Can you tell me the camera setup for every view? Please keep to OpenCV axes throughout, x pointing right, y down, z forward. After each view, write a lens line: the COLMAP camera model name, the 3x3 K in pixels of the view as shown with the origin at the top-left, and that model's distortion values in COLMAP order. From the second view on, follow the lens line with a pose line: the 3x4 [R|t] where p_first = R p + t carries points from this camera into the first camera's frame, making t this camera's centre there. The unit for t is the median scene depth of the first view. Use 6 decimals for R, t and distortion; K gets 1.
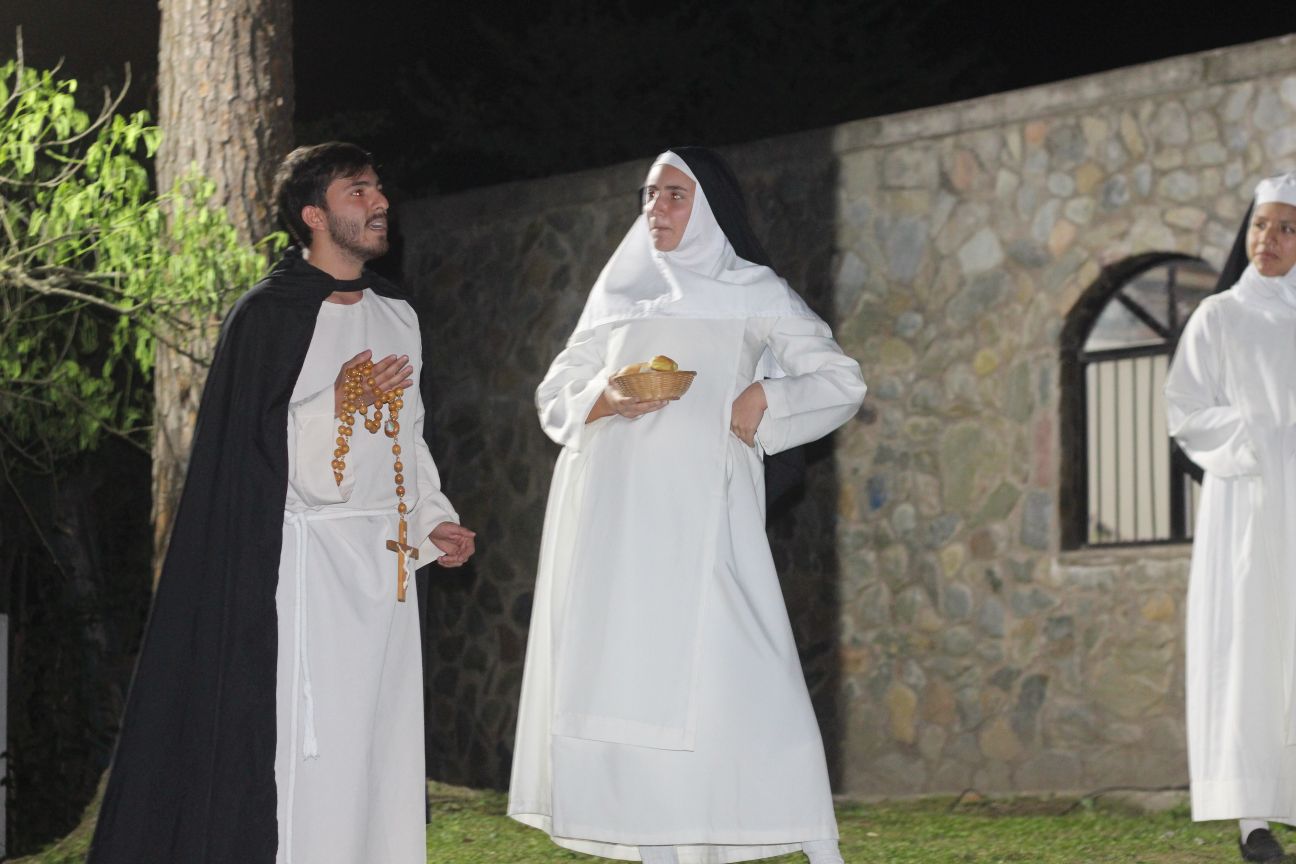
lens RADIAL K [[3056.1, 0, 648.0], [0, 3056.1, 432.0], [0, 0, 1]] dist [-0.081432, -0.084317]
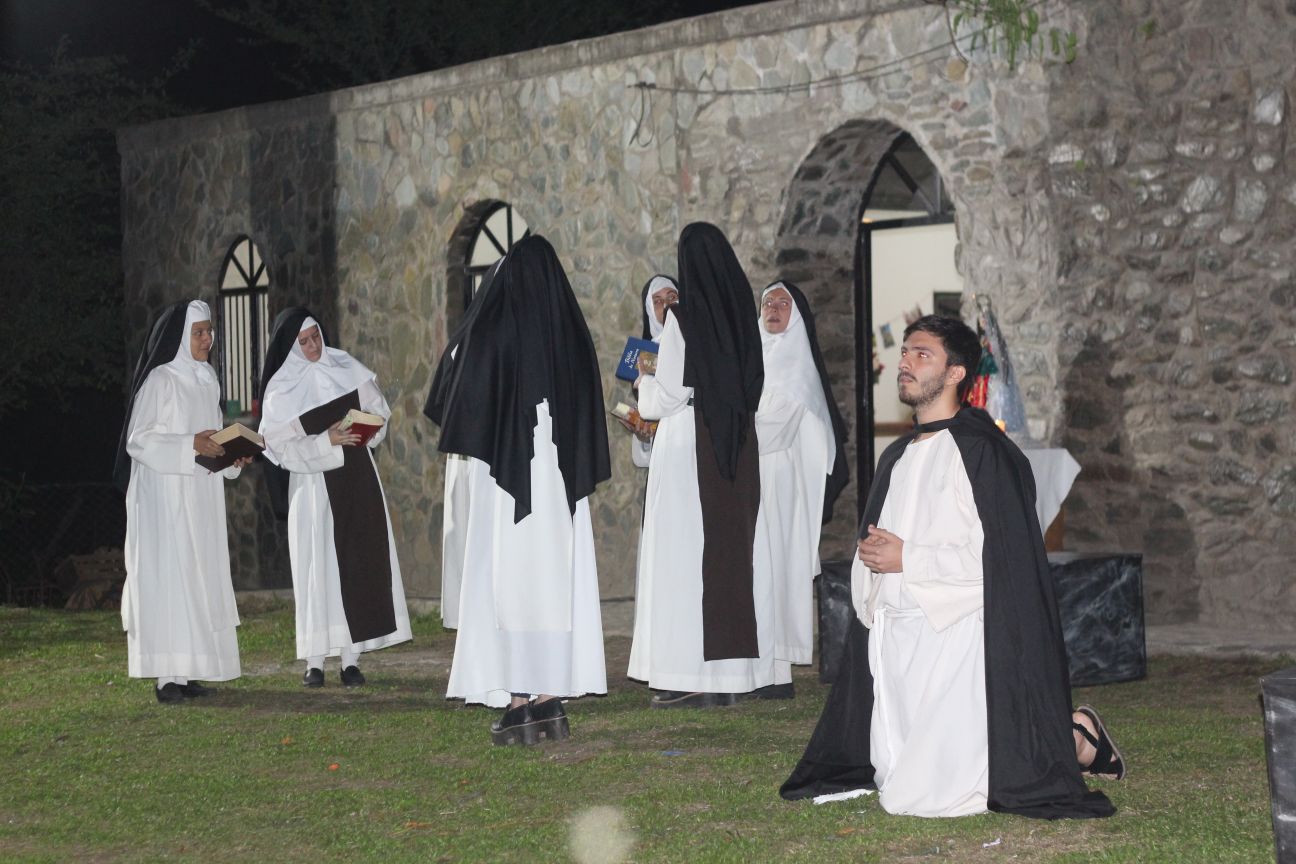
lens RADIAL K [[3075.2, 0, 608.1], [0, 3075.2, 432.8], [0, 0, 1]] dist [-0.015335, -0.622083]
pose [[0.984066, -0.026155, -0.175868, 0.444597], [0.046652, 0.992448, 0.113445, -0.105882], [0.171572, -0.119842, 0.977855, -0.345543]]
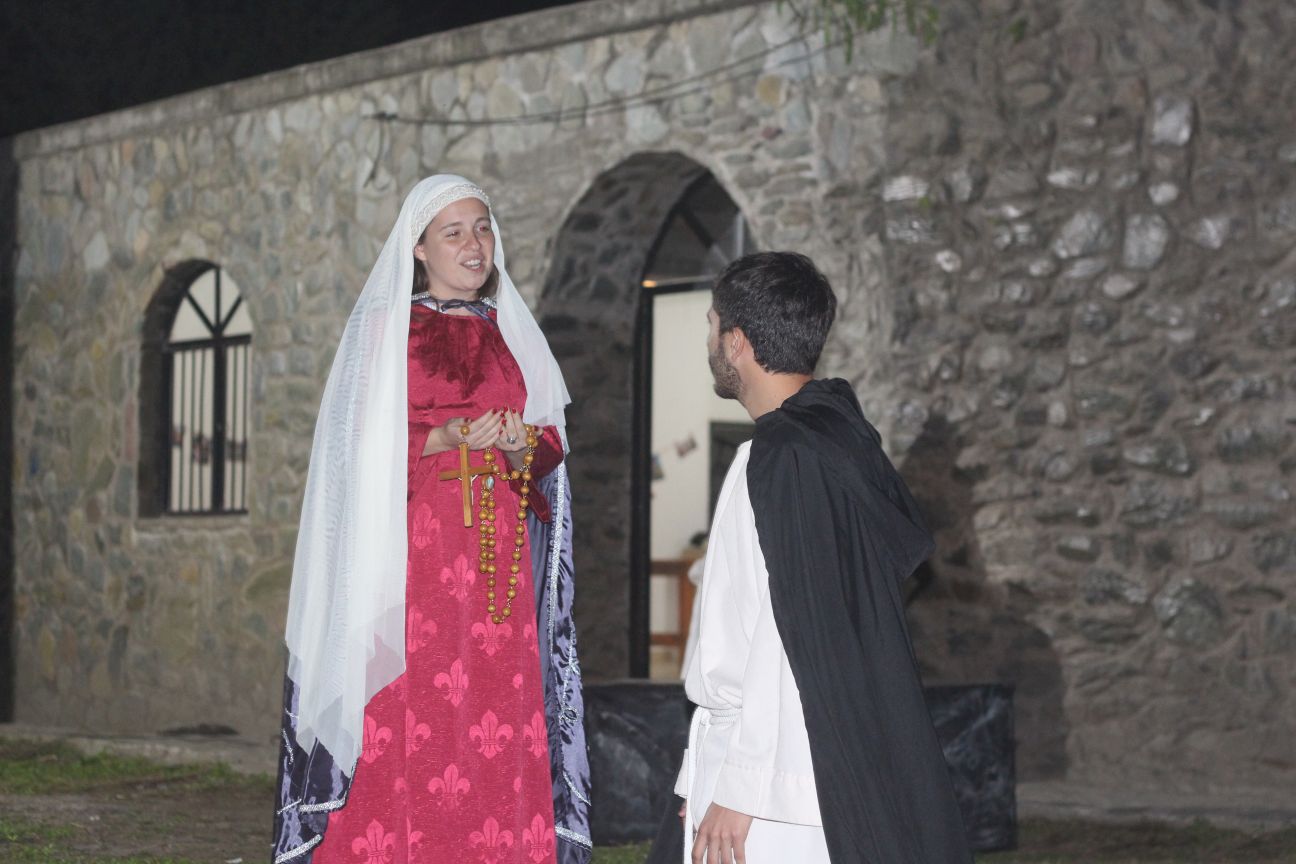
lens RADIAL K [[3056.1, 0, 648.0], [0, 3056.1, 432.0], [0, 0, 1]] dist [-0.081432, -0.084317]
pose [[0.996643, -0.003382, -0.081803, 0.414378], [0.008036, 0.998363, 0.056629, -0.055963], [0.081477, -0.057096, 0.995038, -0.120086]]
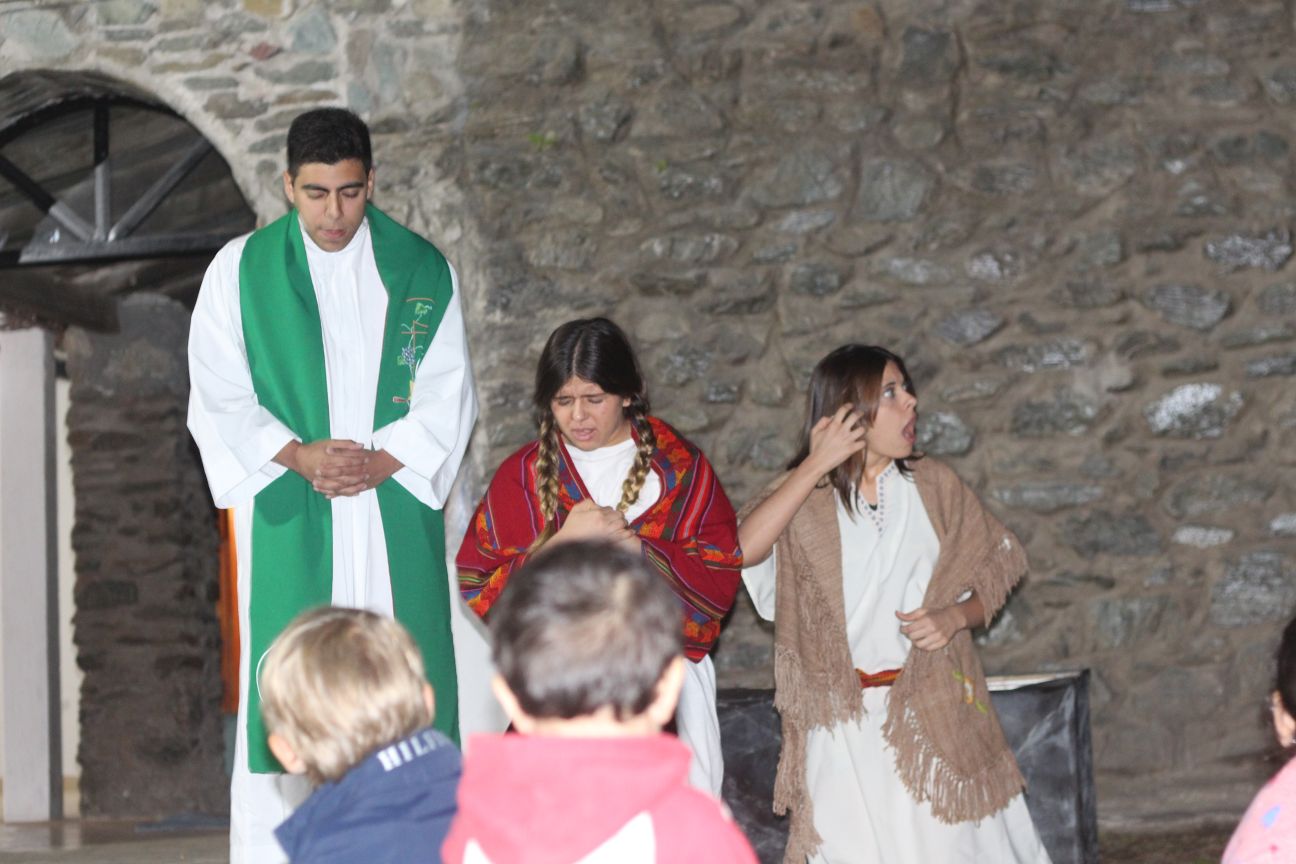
lens RADIAL K [[3056.1, 0, 648.0], [0, 3056.1, 432.0], [0, 0, 1]] dist [-0.081432, -0.084317]
pose [[0.817225, 0.015720, 0.576104, 0.052369], [-0.013176, 0.999876, -0.008593, -0.000360], [-0.576168, -0.000568, 0.817331, 0.136838]]
